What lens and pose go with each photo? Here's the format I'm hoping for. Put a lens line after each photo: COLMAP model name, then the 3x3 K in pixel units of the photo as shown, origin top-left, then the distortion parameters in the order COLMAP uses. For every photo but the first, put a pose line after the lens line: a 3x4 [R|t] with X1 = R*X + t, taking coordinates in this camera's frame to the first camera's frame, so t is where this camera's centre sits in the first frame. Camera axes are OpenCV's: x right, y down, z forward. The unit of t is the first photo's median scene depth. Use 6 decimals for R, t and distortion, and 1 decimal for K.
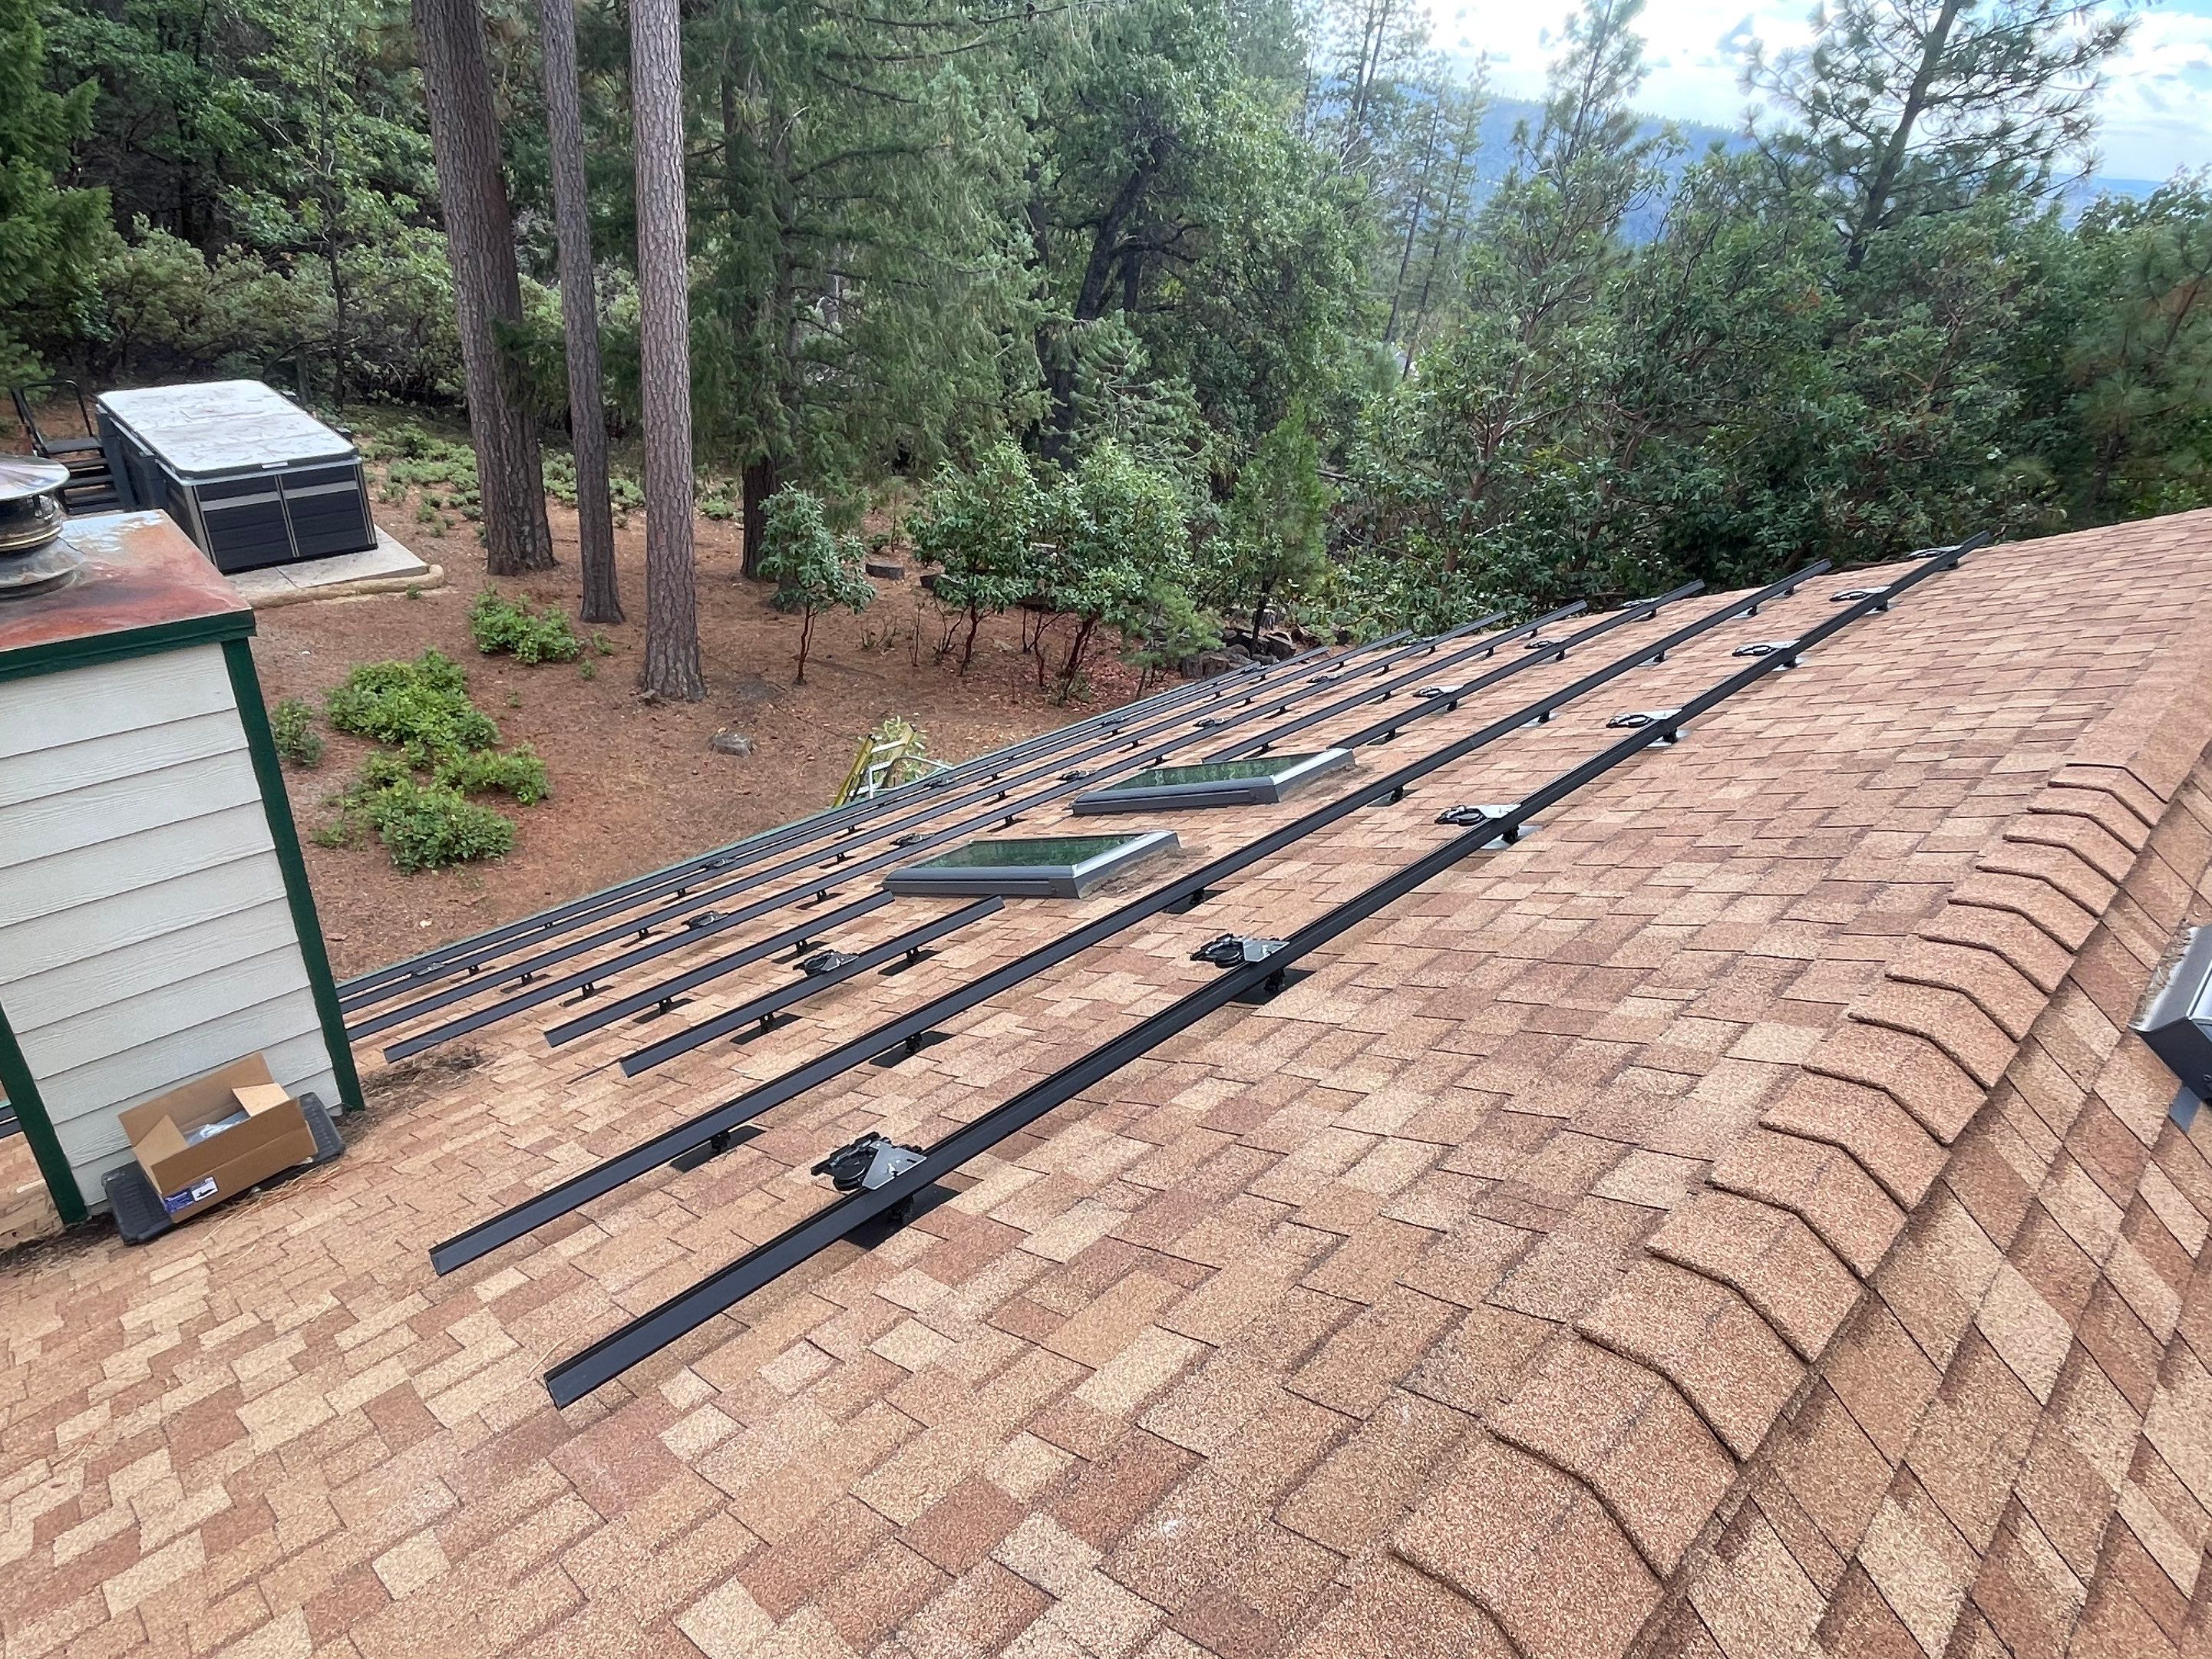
lens RADIAL K [[1281.2, 0, 1094.0], [0, 1281.2, 802.5], [0, 0, 1]] dist [-0.001776, -0.001868]
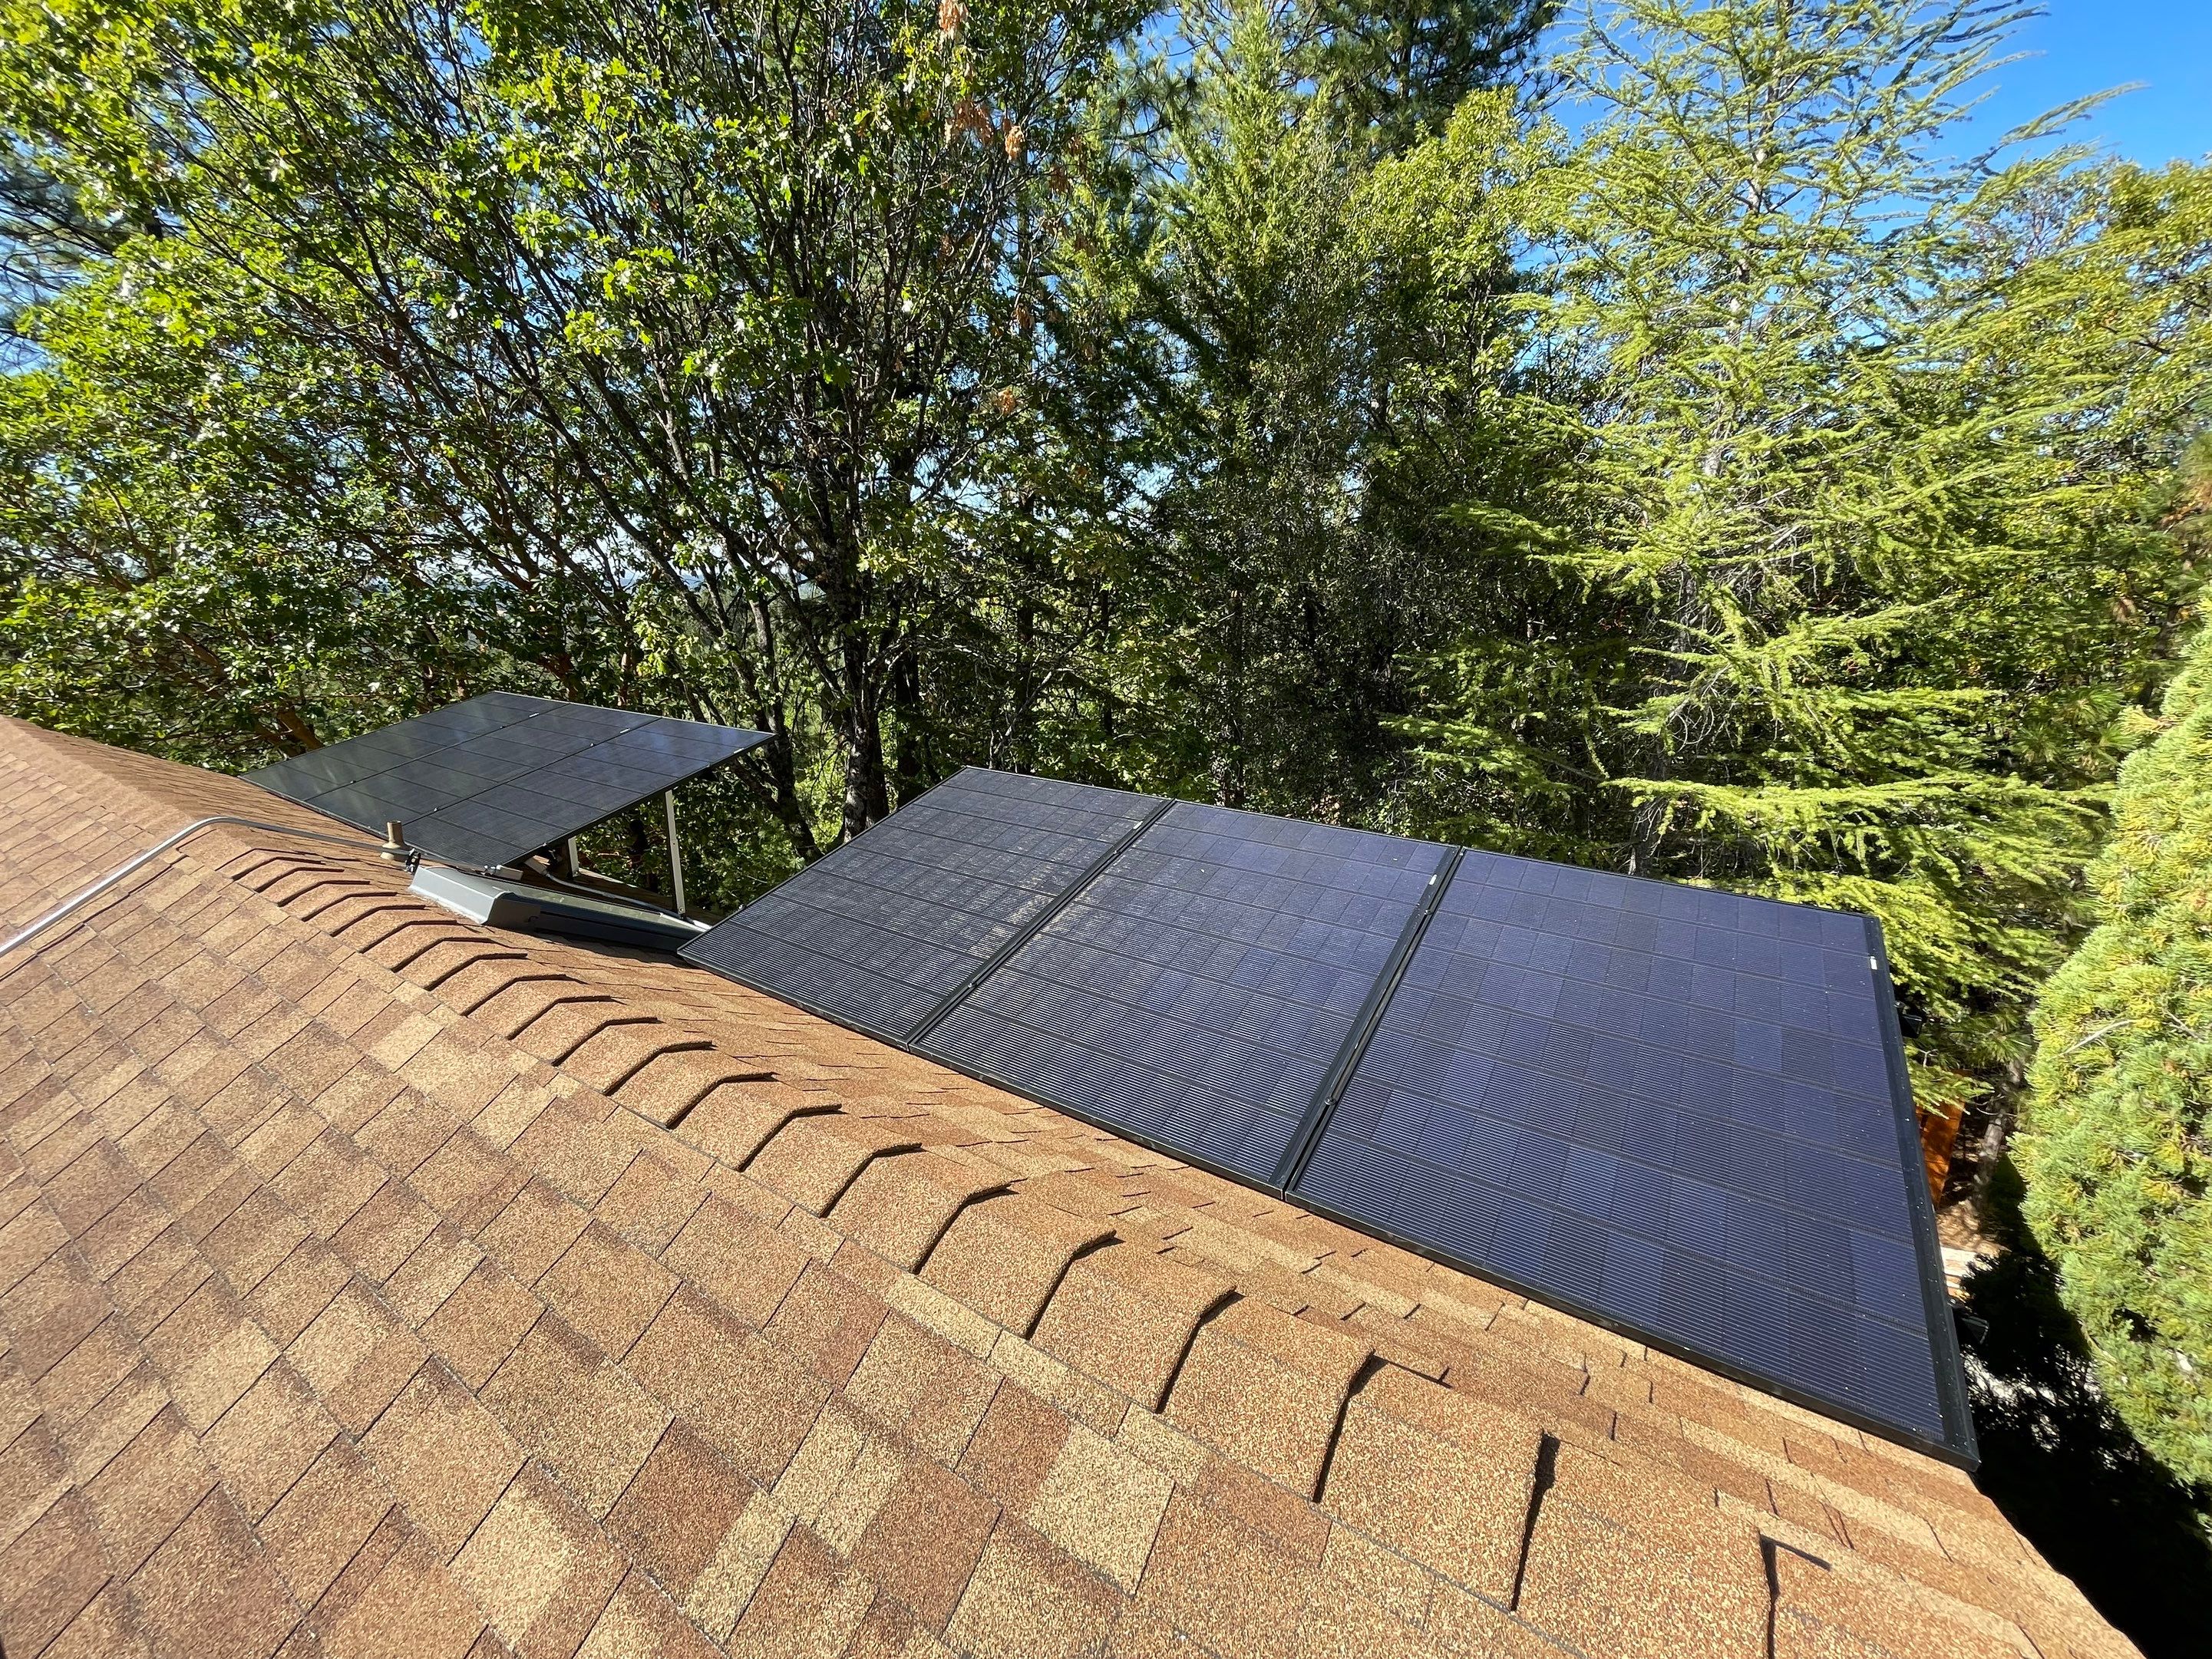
lens RADIAL K [[894.4, 0, 1100.2], [0, 894.4, 815.3], [0, 0, 1]] dist [-0.002535, 0.000225]
pose [[-0.223709, -0.355650, 0.907451, -0.054015], [0.484188, 0.767482, 0.420158, -0.003964], [-0.845882, 0.533370, 0.000509, 0.043049]]
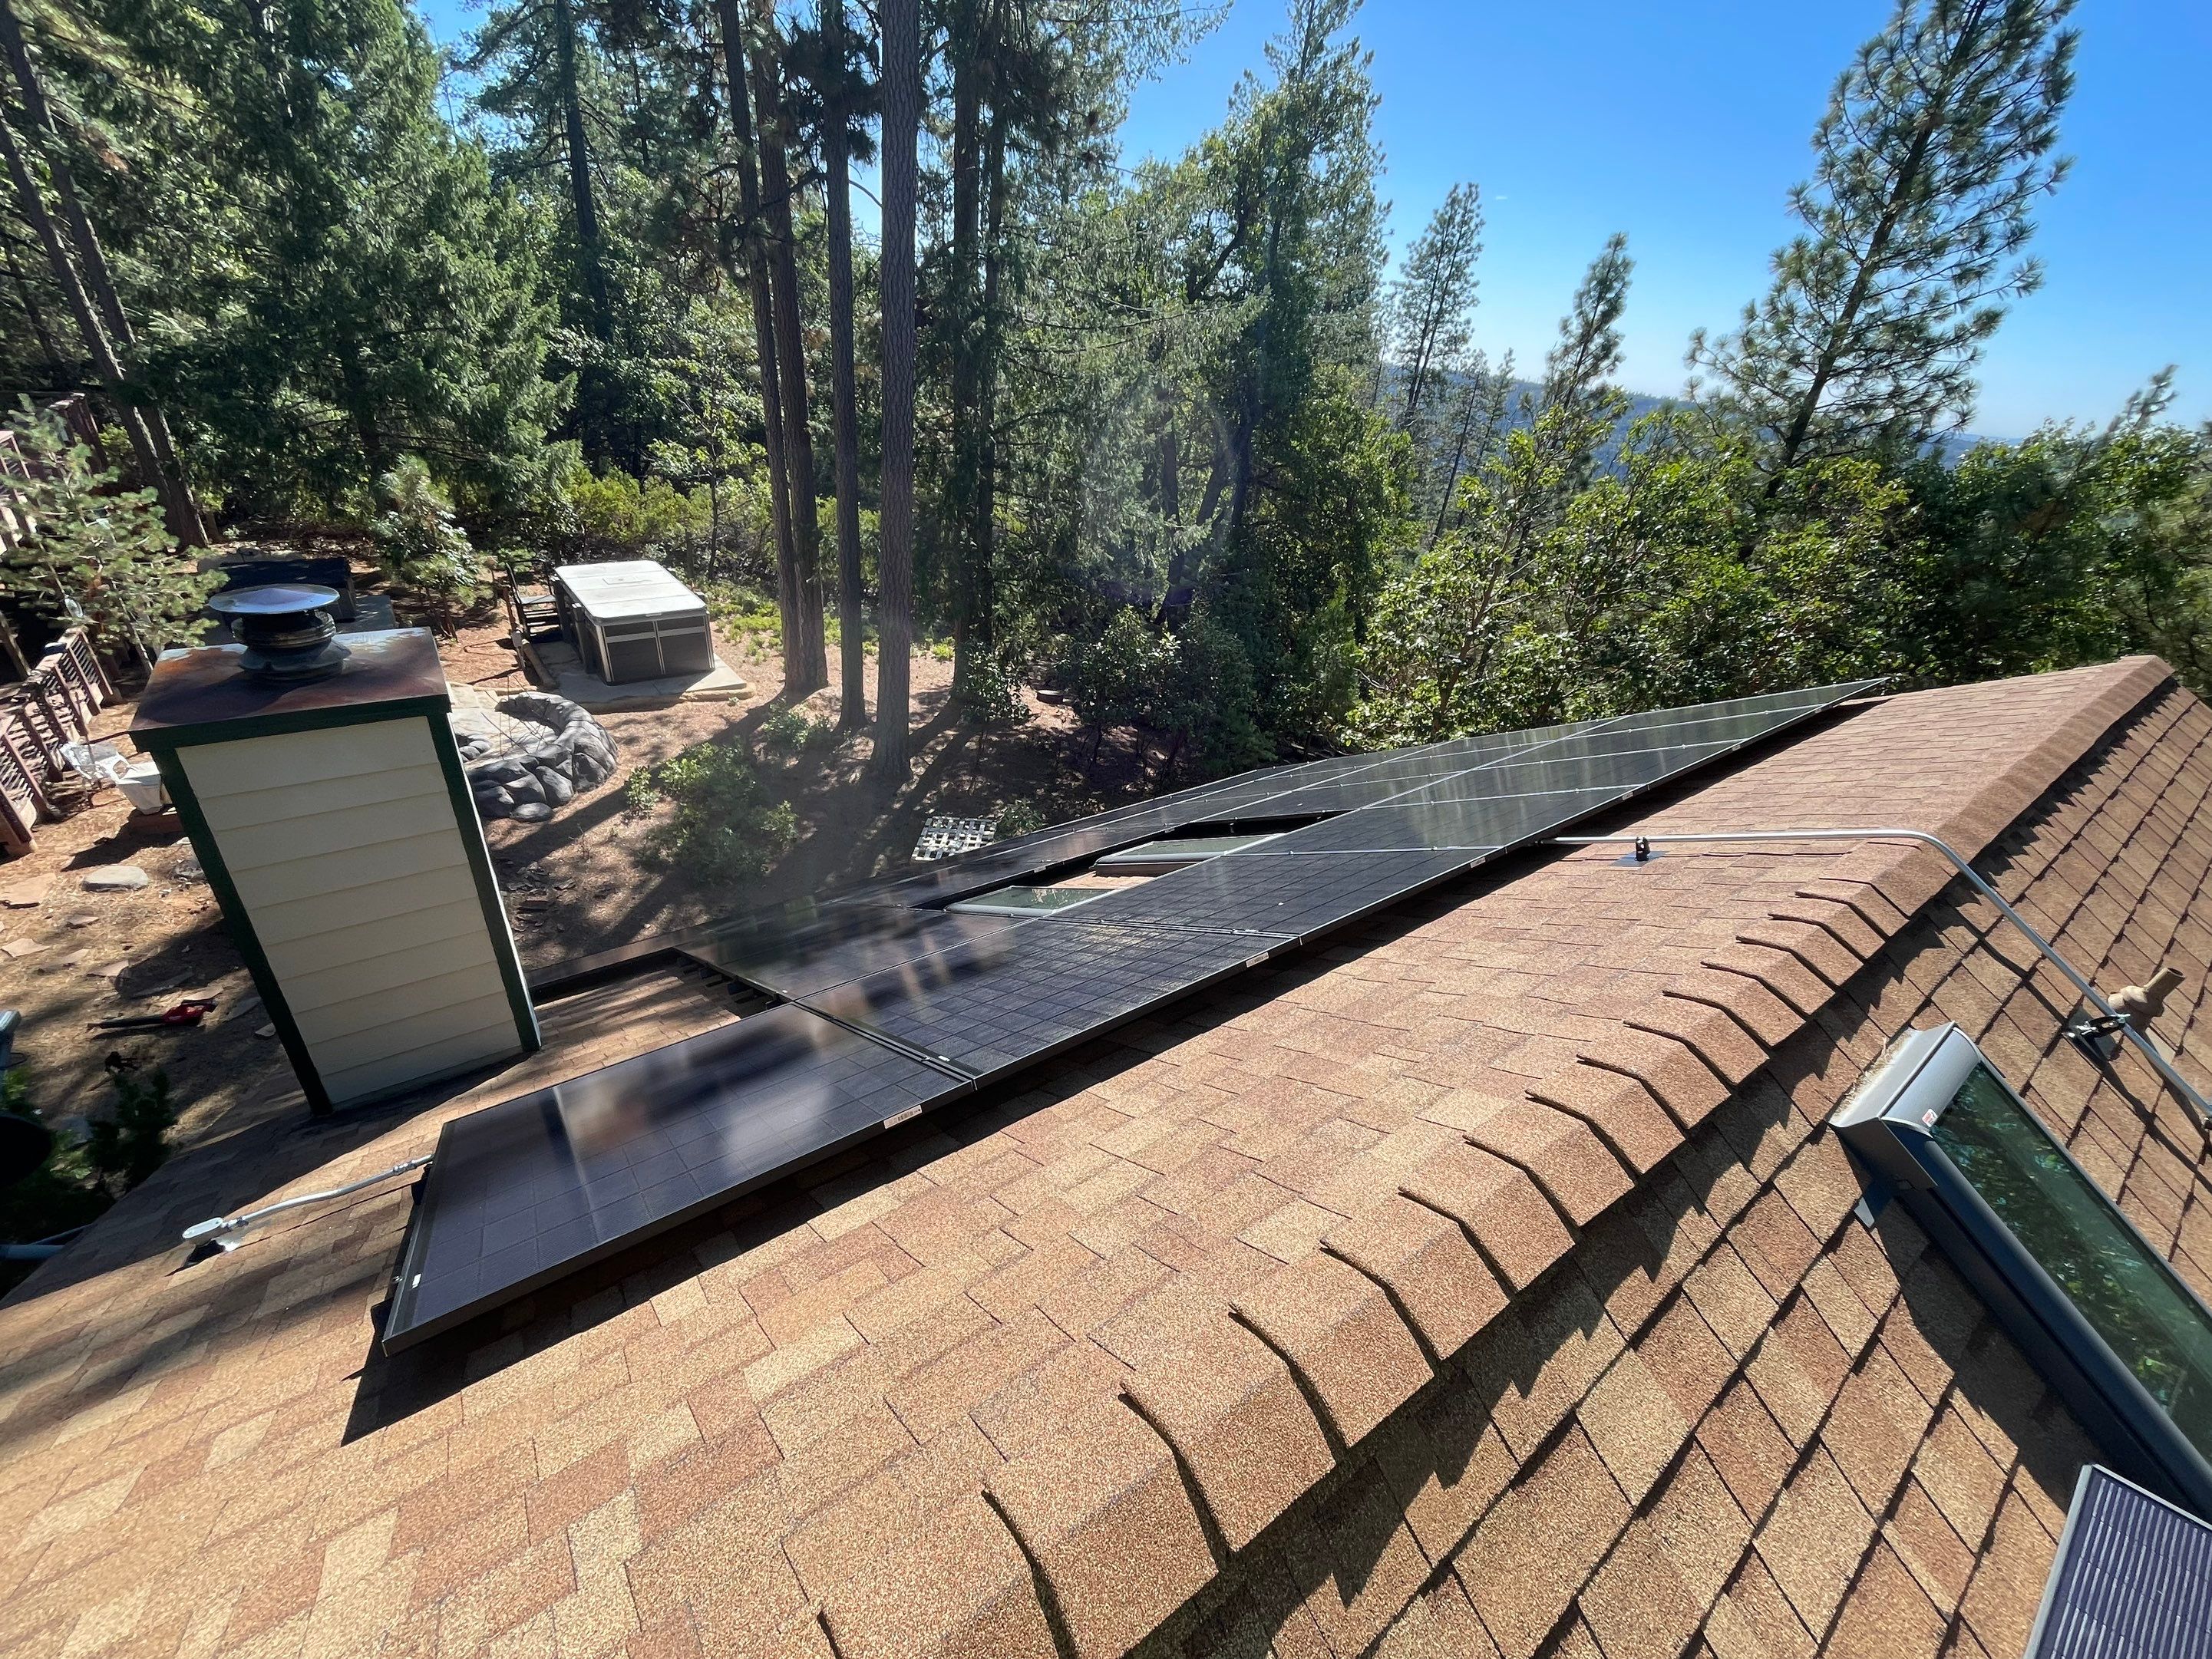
lens RADIAL K [[894.4, 0, 1100.2], [0, 894.4, 815.3], [0, 0, 1]] dist [-0.002535, 0.000225]
pose [[0.991277, 0.050144, -0.121880, 0.044866], [-0.056663, 0.997109, -0.050627, -0.001806], [0.118989, 0.057091, 0.991253, 0.025323]]
